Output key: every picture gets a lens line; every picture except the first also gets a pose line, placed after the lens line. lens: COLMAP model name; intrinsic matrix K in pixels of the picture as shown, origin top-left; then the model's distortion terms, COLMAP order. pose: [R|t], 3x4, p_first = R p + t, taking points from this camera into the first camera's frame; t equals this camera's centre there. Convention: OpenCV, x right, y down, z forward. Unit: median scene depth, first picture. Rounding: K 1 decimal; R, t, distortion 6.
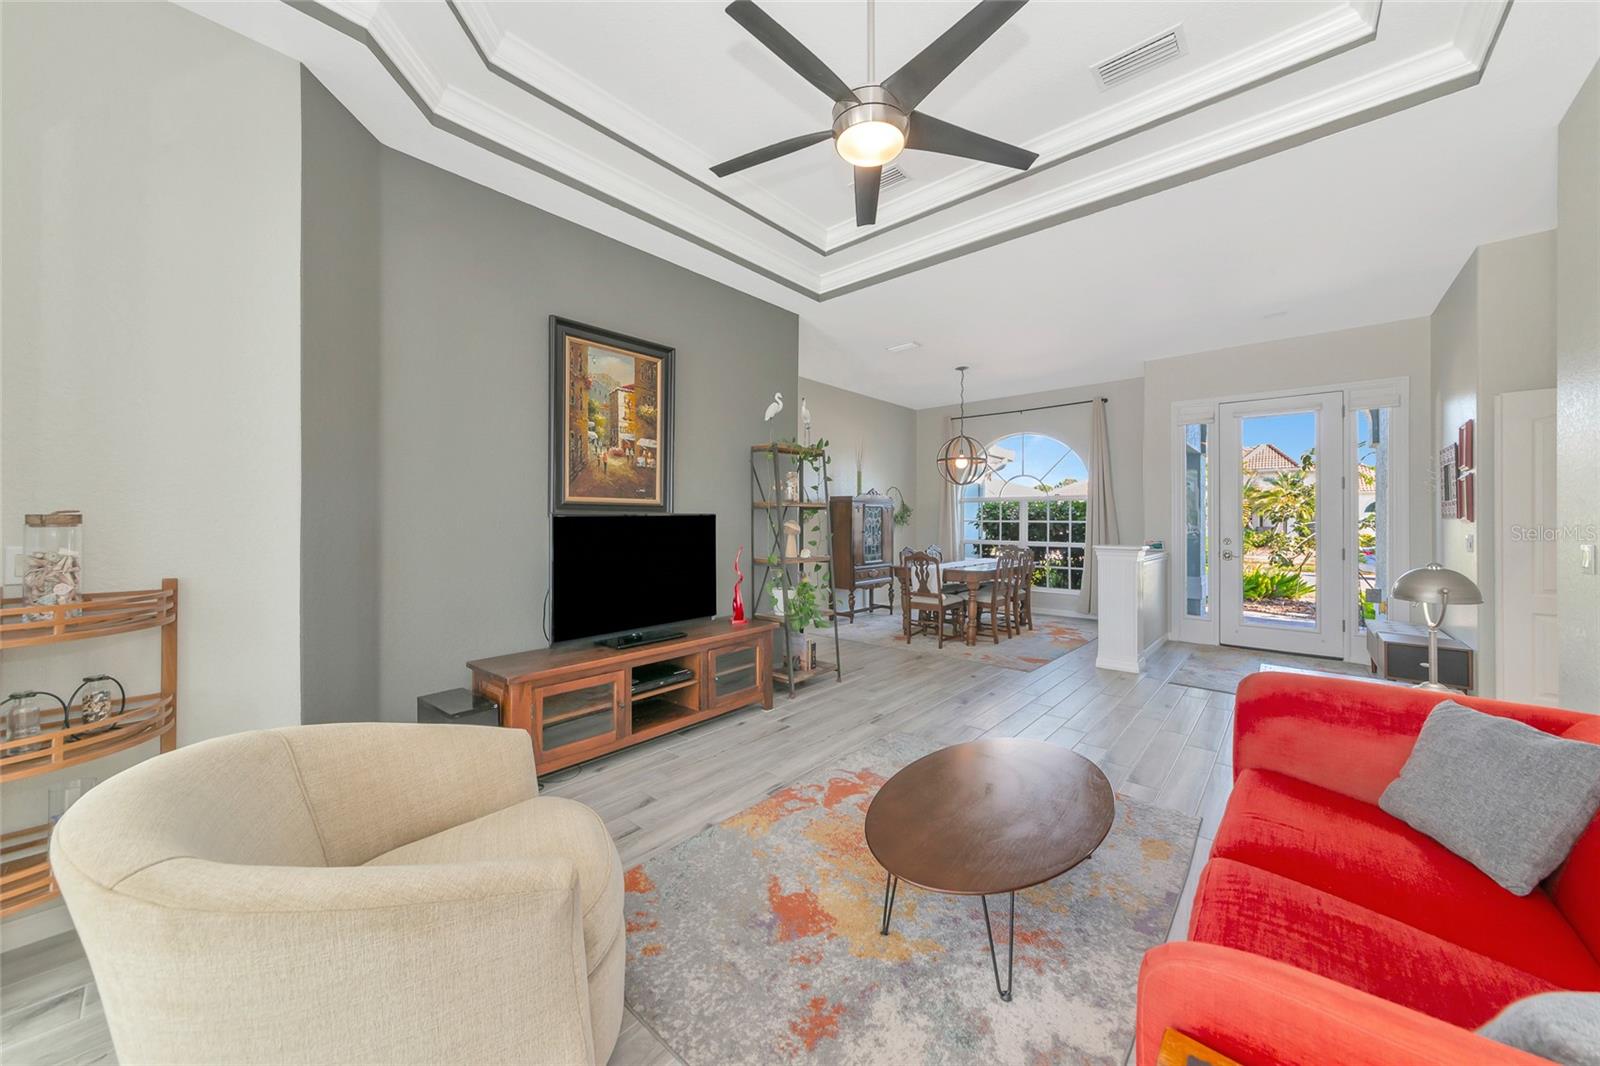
lens RADIAL K [[560.4, 0, 806.4], [0, 560.4, 516.3], [0, 0, 1]] dist [-0.000066, -0.000020]
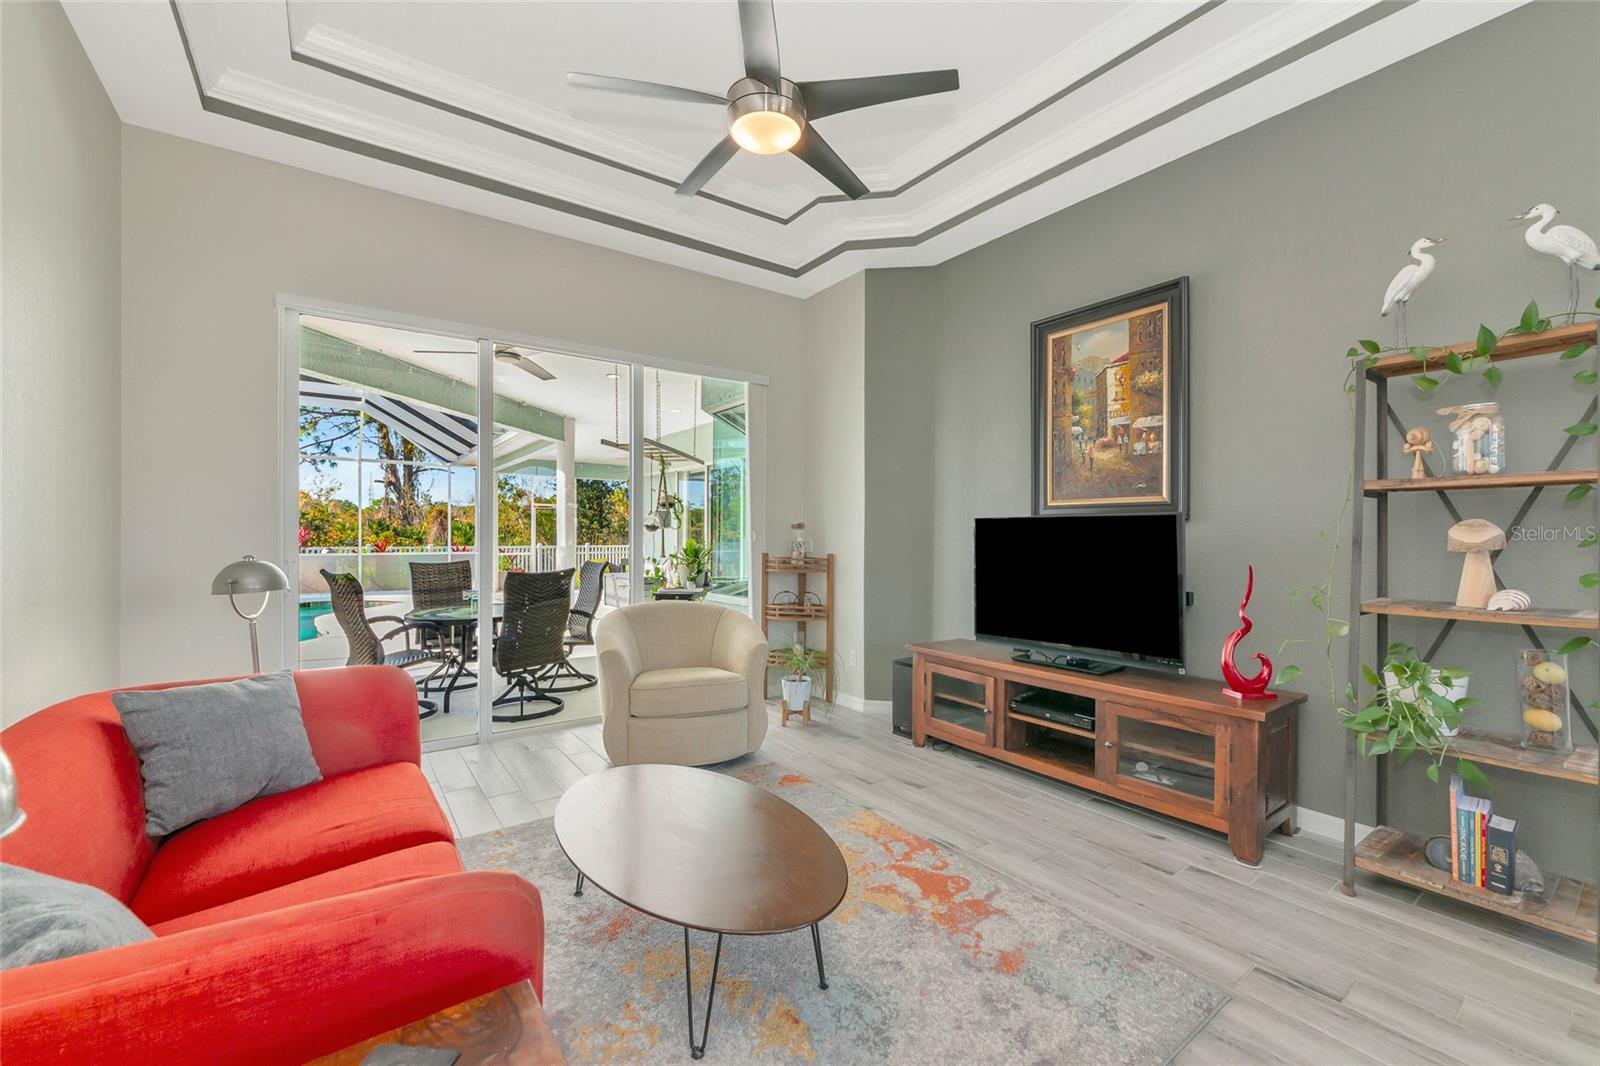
lens RADIAL K [[654.9, 0, 800.0], [0, 654.9, 533.0], [0, 0, 1]] dist [-0.000369, -0.000180]
pose [[-0.227011, -0.005711, -0.973875, 0.720330], [0.001448, 0.999980, -0.006202, 0.025260], [0.973891, -0.002818, -0.226998, 0.780892]]
